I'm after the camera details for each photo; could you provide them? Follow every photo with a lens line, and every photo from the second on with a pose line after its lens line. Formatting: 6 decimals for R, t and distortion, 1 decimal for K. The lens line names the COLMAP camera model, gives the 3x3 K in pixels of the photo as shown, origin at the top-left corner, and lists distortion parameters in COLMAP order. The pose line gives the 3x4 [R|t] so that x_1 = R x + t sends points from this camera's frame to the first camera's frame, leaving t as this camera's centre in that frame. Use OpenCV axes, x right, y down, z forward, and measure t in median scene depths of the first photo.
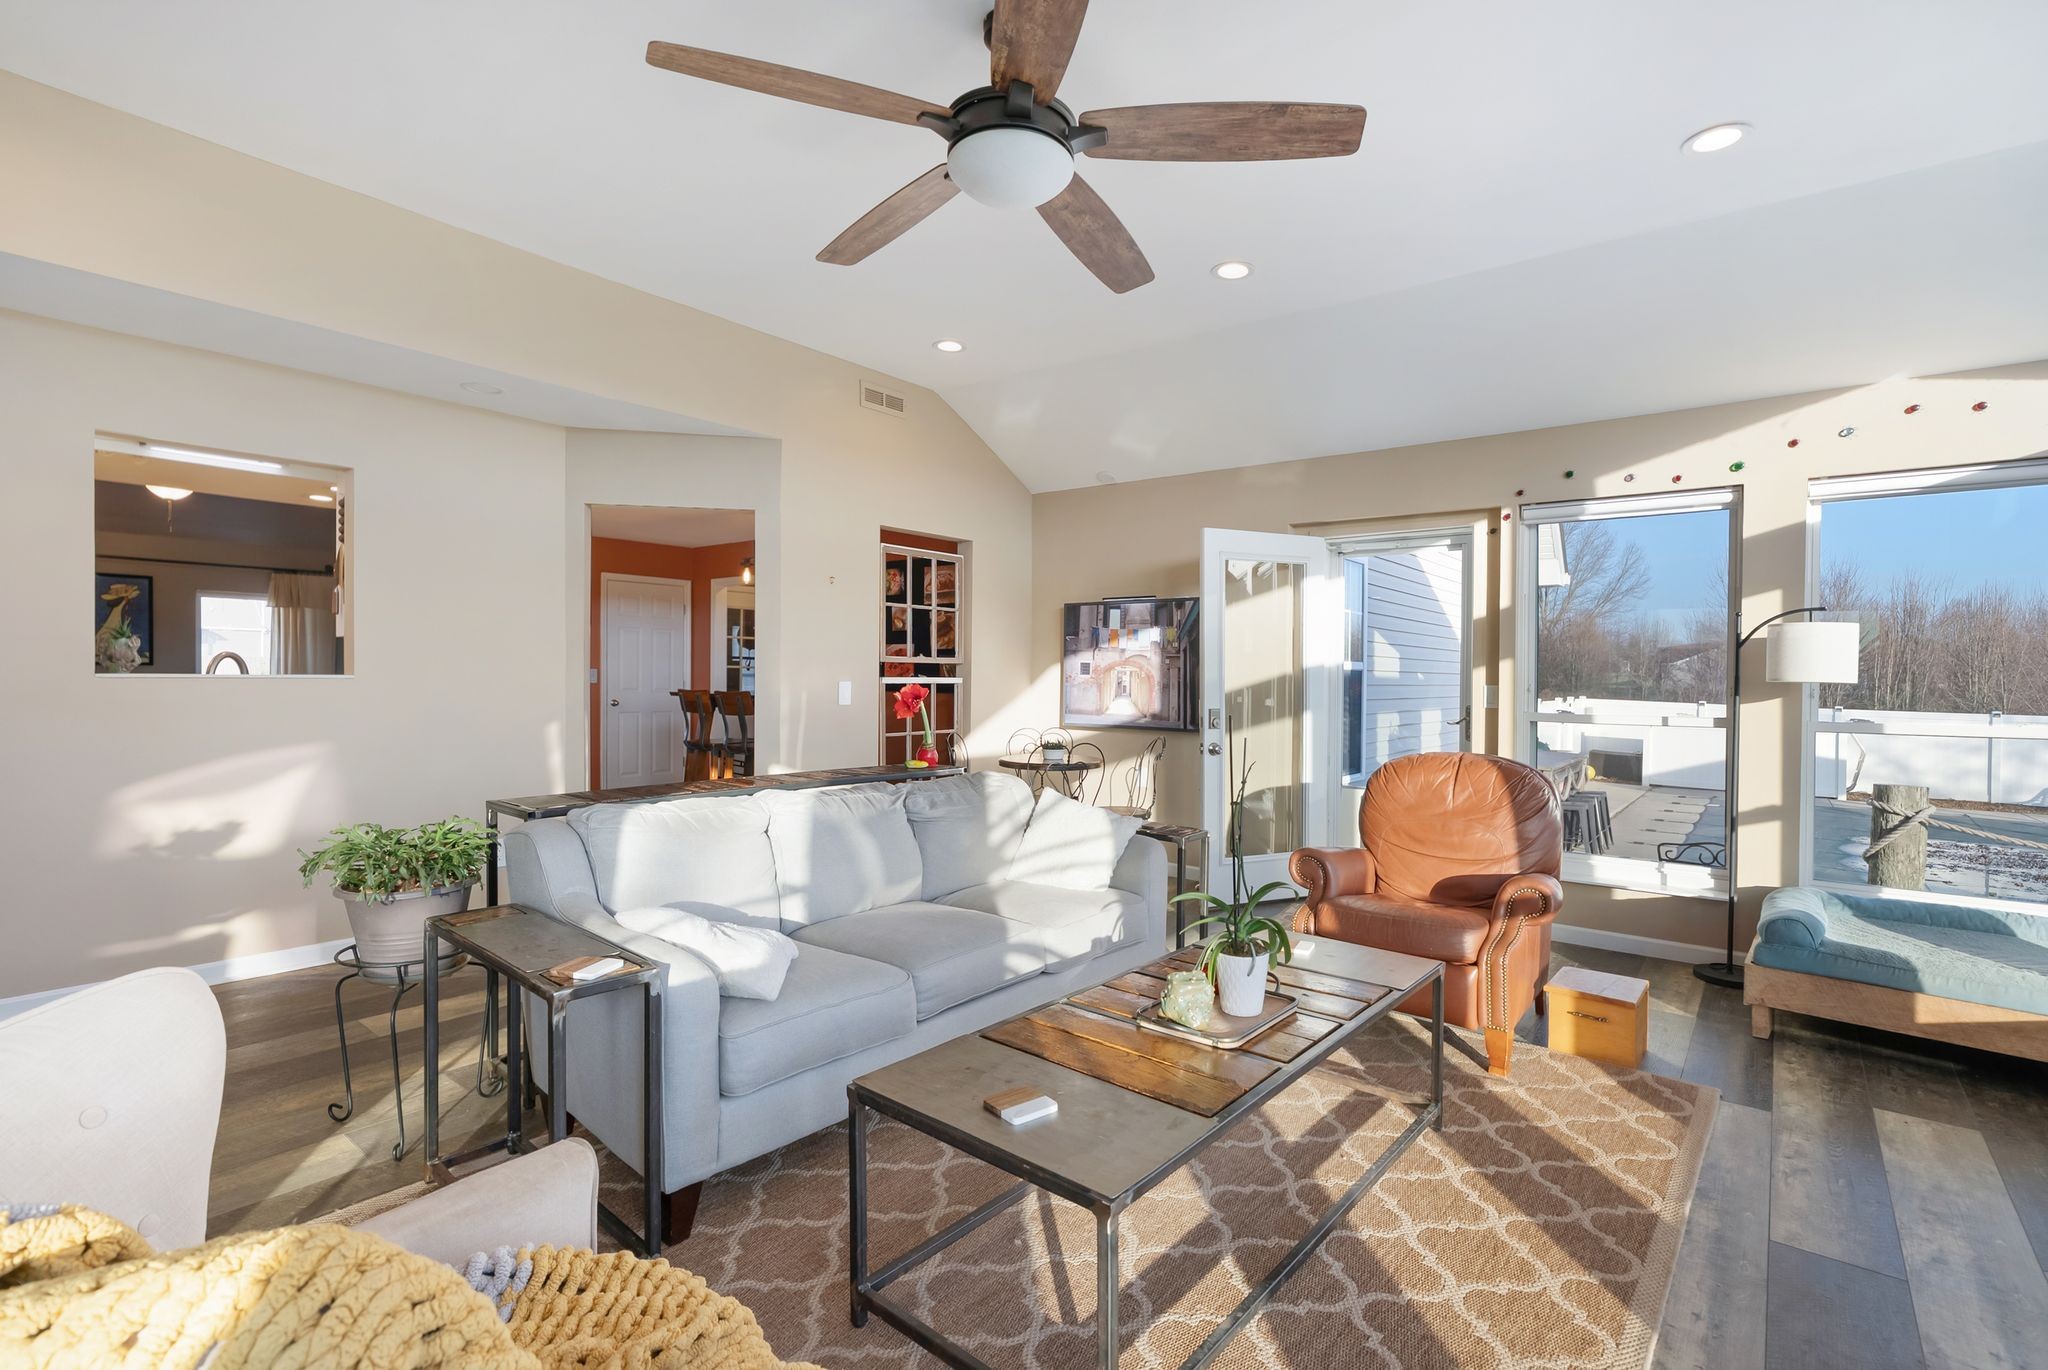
lens RADIAL K [[945.3, 0, 1026.2], [0, 945.3, 680.8], [0, 0, 1]] dist [-0.004262, -0.000286]
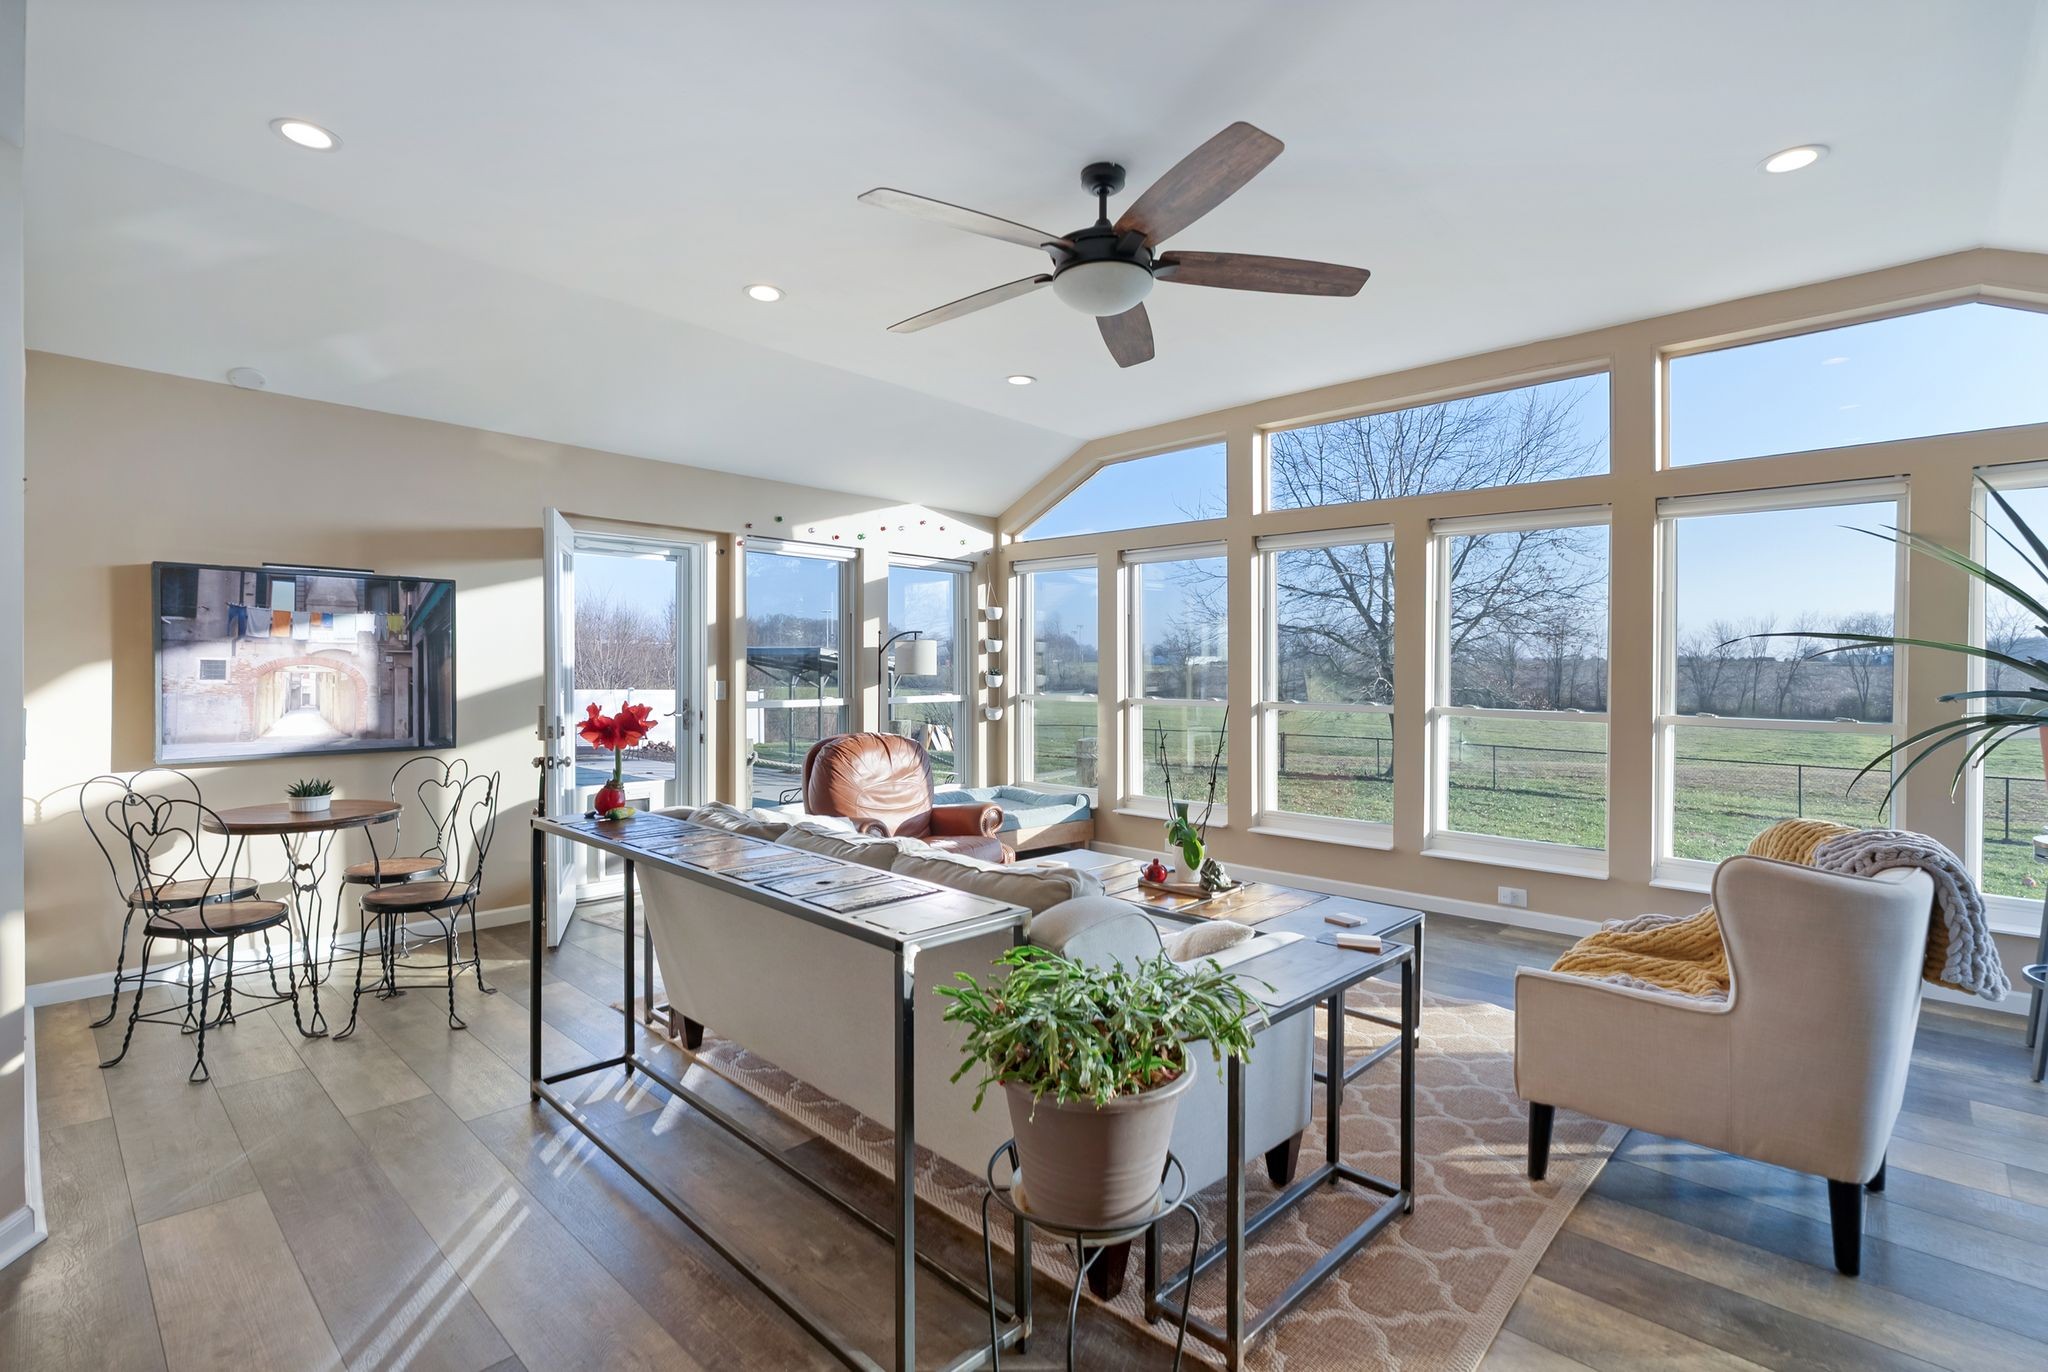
lens RADIAL K [[945.3, 0, 1024.2], [0, 945.3, 680.4], [0, 0, 1]] dist [-0.004262, -0.000286]
pose [[0.078635, -0.020693, 0.996689, -0.552630], [0.010569, 0.999746, 0.019922, -0.013322], [-0.996847, 0.008967, 0.078834, 0.433361]]
